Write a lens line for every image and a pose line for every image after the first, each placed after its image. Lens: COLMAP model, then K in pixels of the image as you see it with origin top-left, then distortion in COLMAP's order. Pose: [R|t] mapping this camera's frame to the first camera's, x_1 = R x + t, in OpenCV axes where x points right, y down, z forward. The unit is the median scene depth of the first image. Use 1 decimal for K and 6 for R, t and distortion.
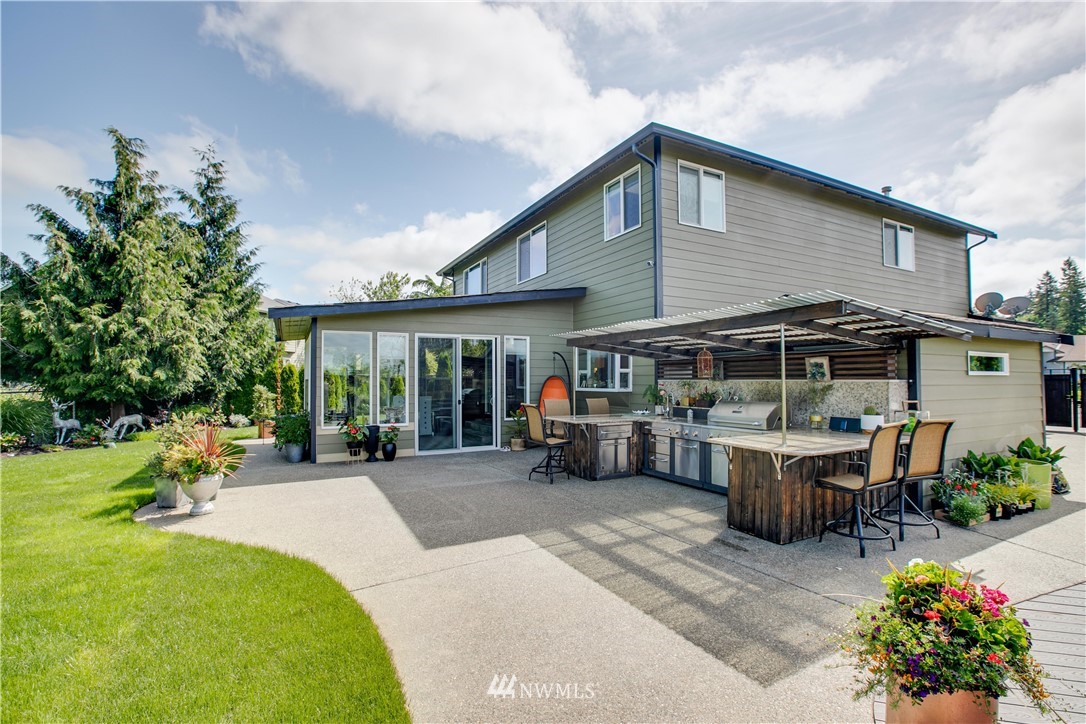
lens RADIAL K [[486.8, 0, 545.1], [0, 486.8, 364.8], [0, 0, 1]] dist [-0.010869, 0.000143]
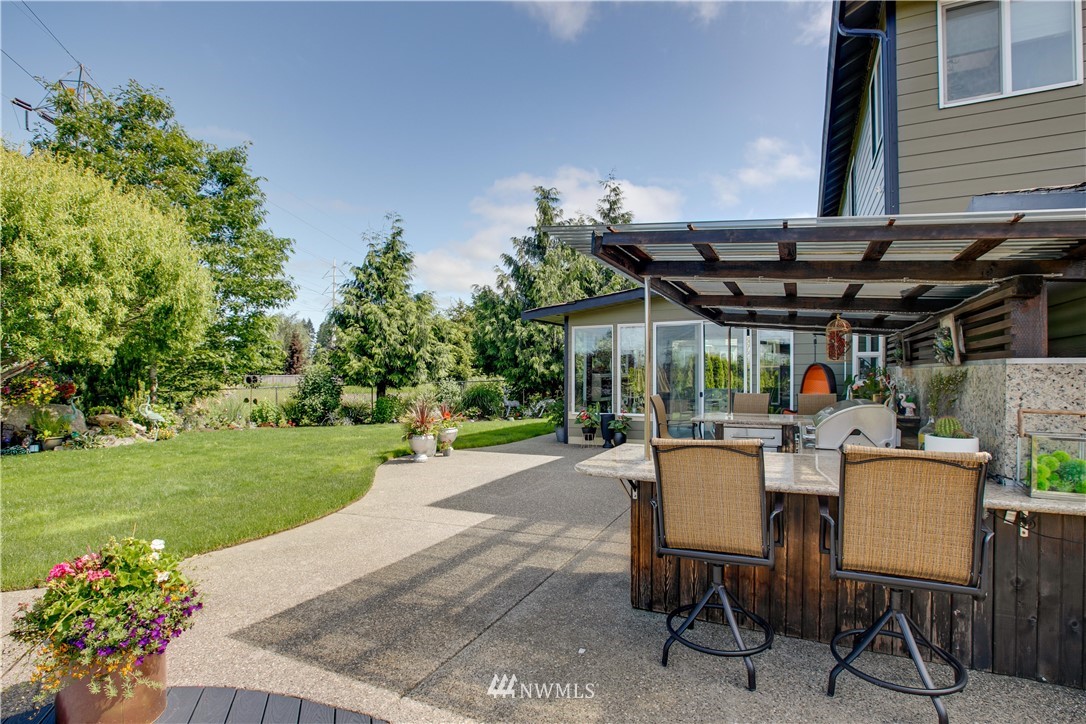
lens RADIAL K [[526.7, 0, 543.0], [0, 526.7, 362.0], [0, 0, 1]] dist [-0.041994, -0.000066]
pose [[0.580941, -0.020506, -0.813688, 0.792346], [0.018700, 0.999755, -0.011844, 0.046834], [0.813731, -0.008335, 0.581182, 0.414914]]
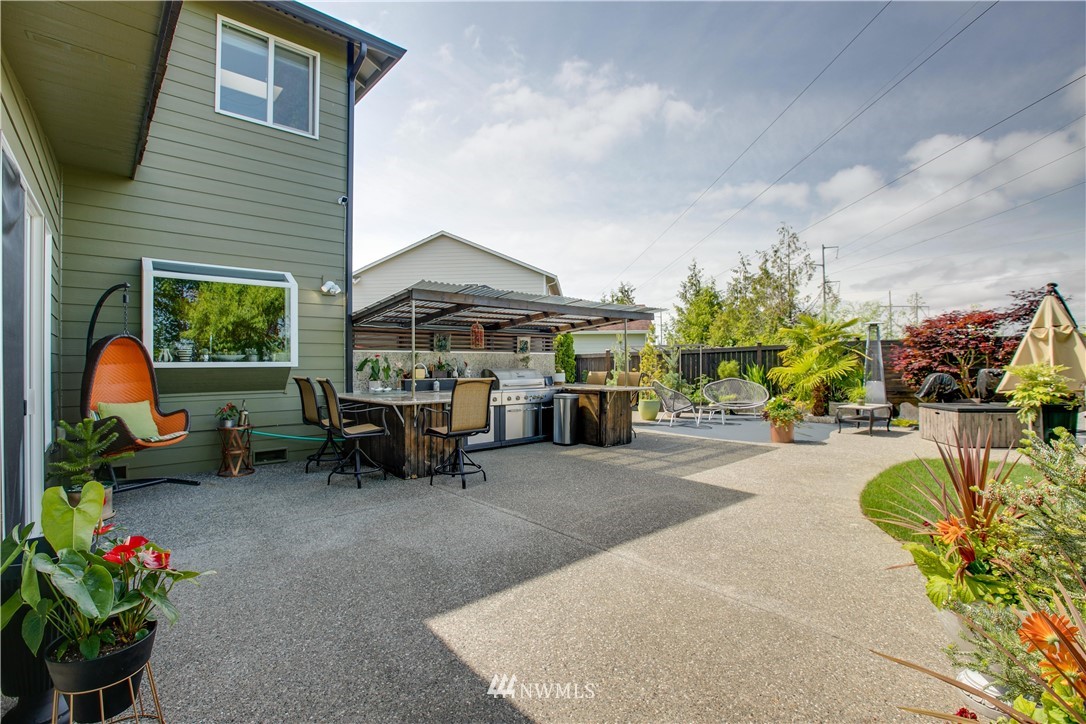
lens RADIAL K [[493.9, 0, 546.1], [0, 493.9, 358.6], [0, 0, 1]] dist [-0.051602, 0.000033]
pose [[-0.230159, -0.002057, 0.973151, -1.036659], [-0.033768, 0.999412, -0.005874, 0.066015], [-0.972567, -0.034213, -0.230093, 1.459108]]
